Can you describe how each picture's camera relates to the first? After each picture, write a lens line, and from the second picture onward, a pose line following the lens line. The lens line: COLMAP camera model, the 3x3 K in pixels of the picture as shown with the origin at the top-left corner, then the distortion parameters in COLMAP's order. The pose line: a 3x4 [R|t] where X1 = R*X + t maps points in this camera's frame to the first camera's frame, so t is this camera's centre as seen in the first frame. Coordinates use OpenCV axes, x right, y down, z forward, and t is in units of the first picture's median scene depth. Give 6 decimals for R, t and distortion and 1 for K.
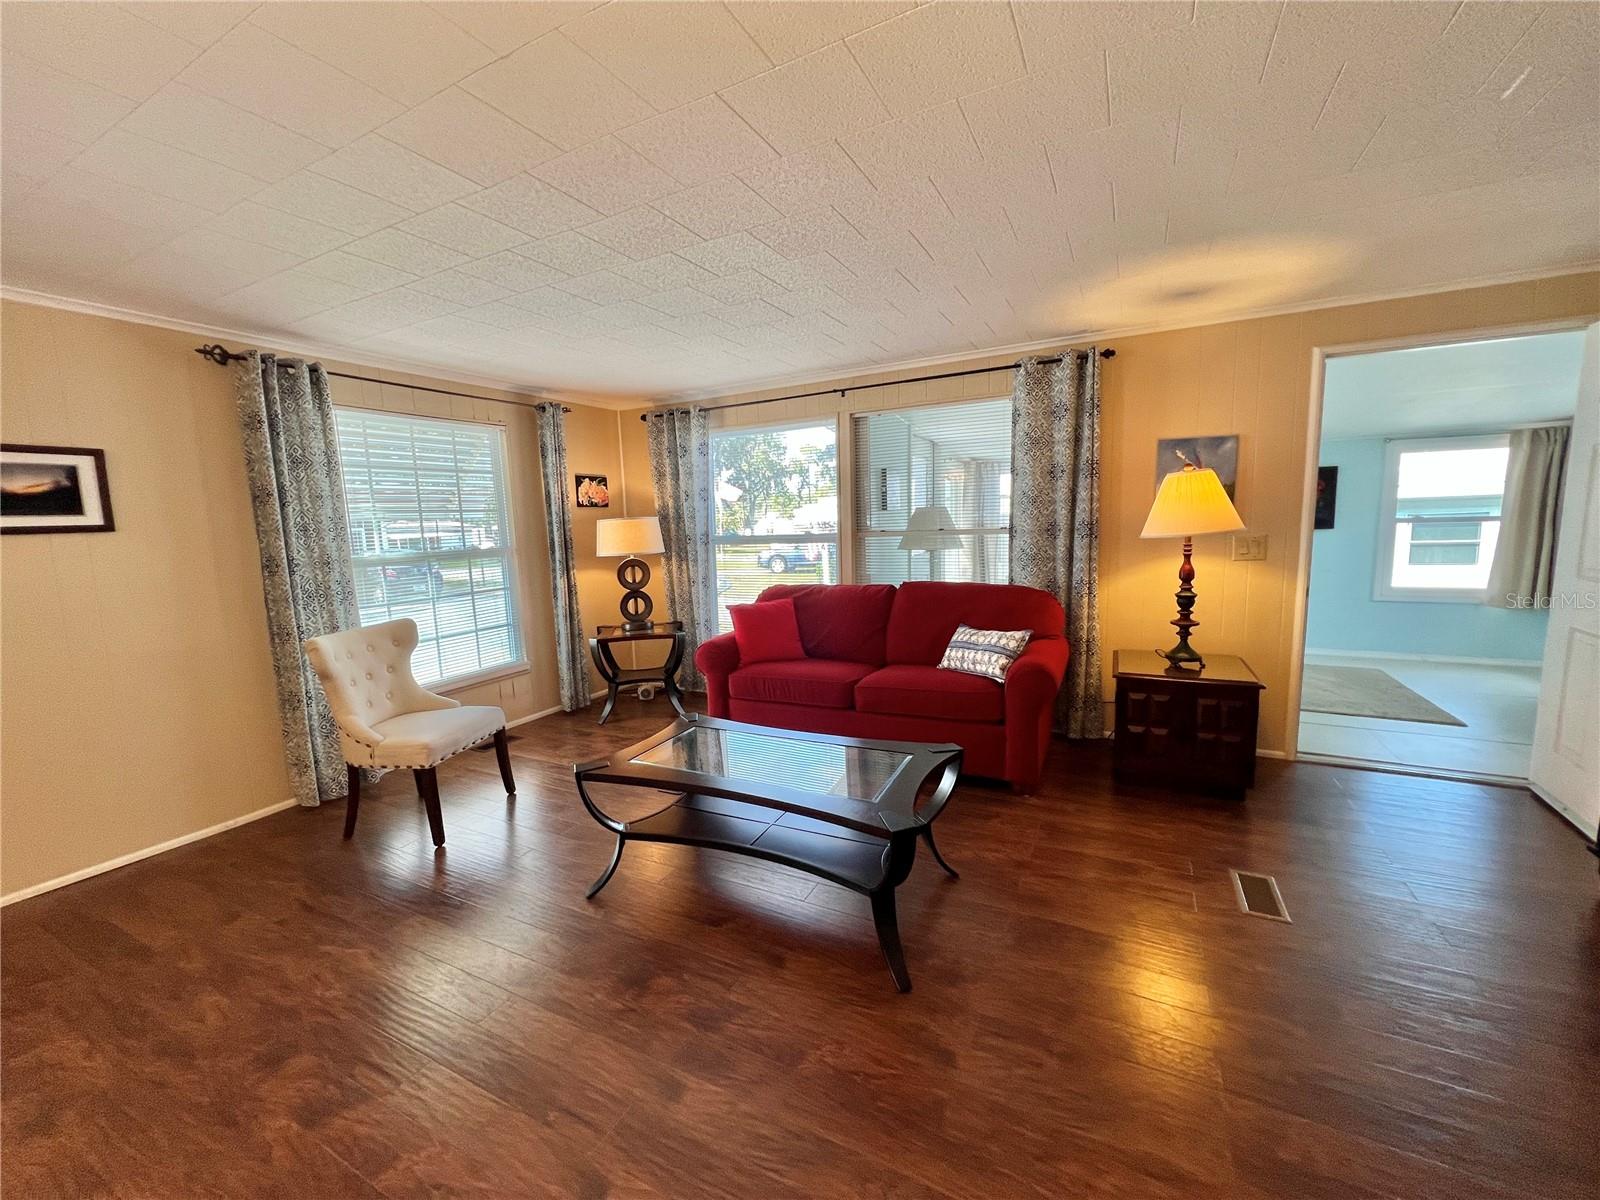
lens RADIAL K [[643.9, 0, 796.6], [0, 643.9, 596.7], [0, 0, 1]] dist [-0.002837, 0.000632]
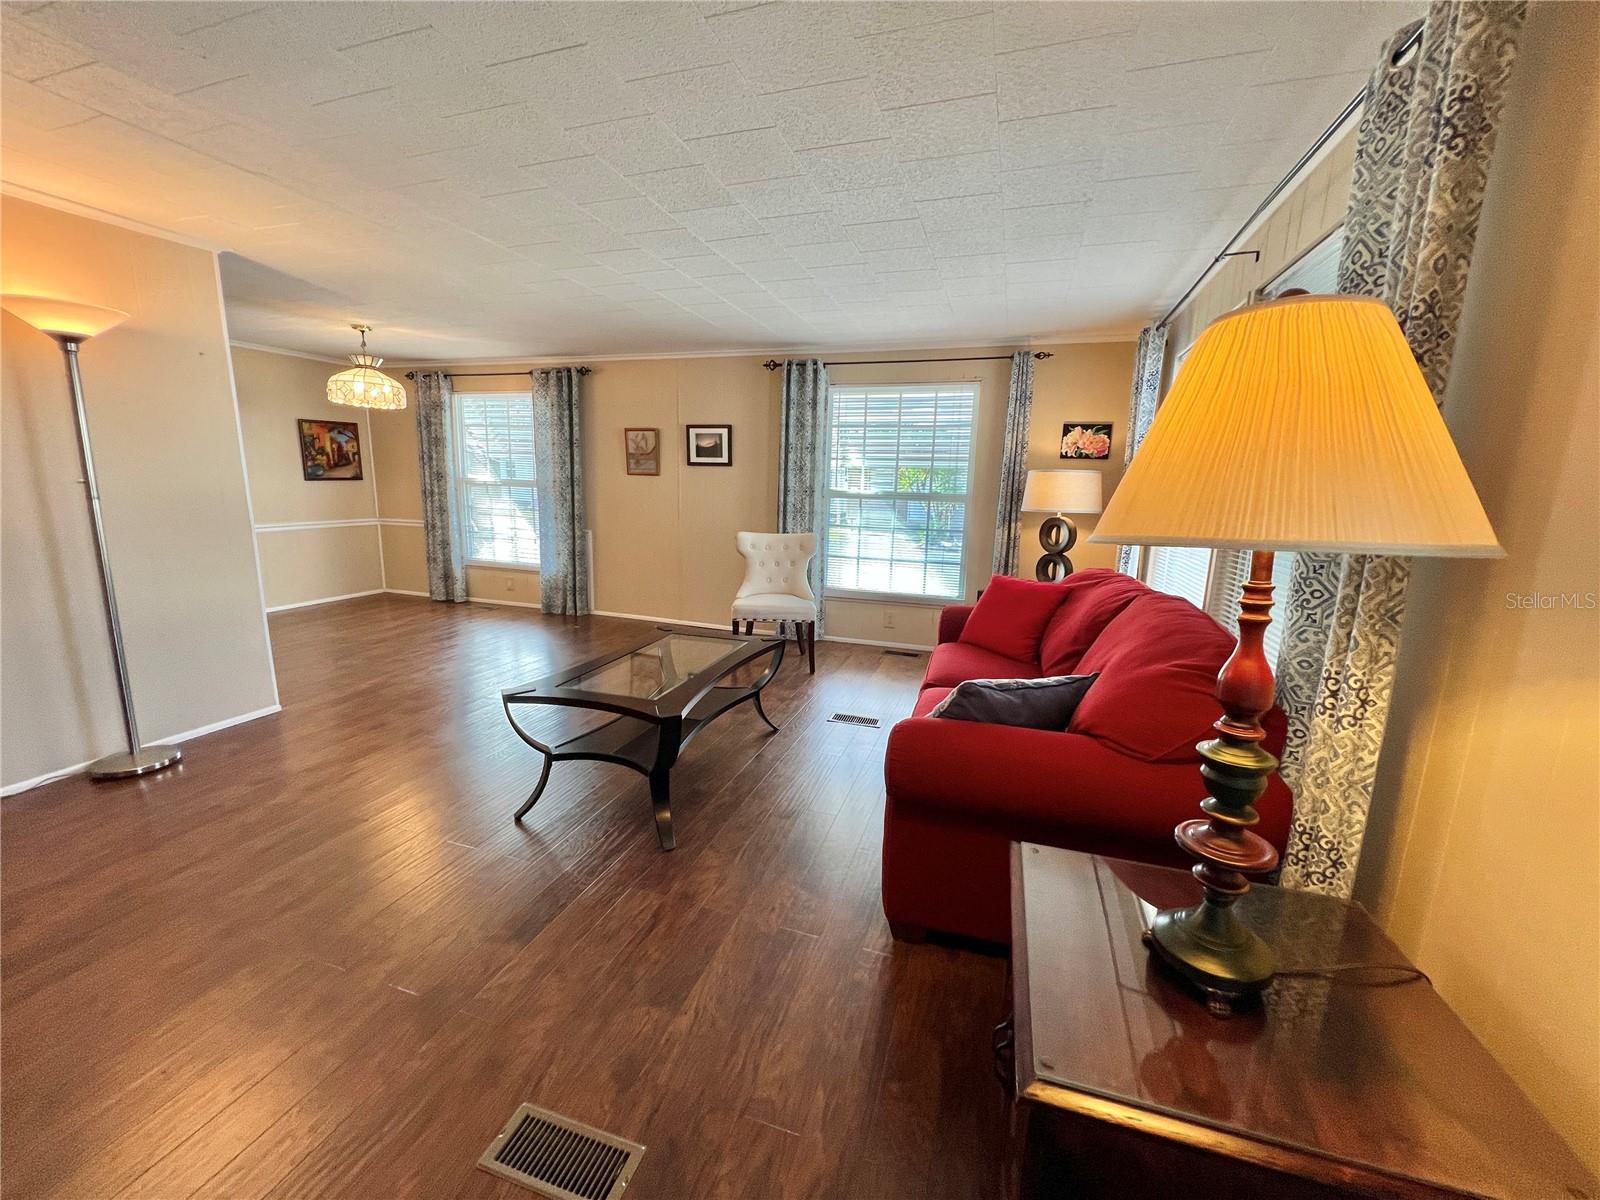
lens RADIAL K [[643.9, 0, 795.7], [0, 643.9, 599.0], [0, 0, 1]] dist [-0.002837, 0.000632]
pose [[0.158275, 0.216007, -0.963478, 0.667997], [-0.150659, 0.969635, 0.192638, -0.078875], [0.975833, 0.114667, 0.186013, 0.587841]]
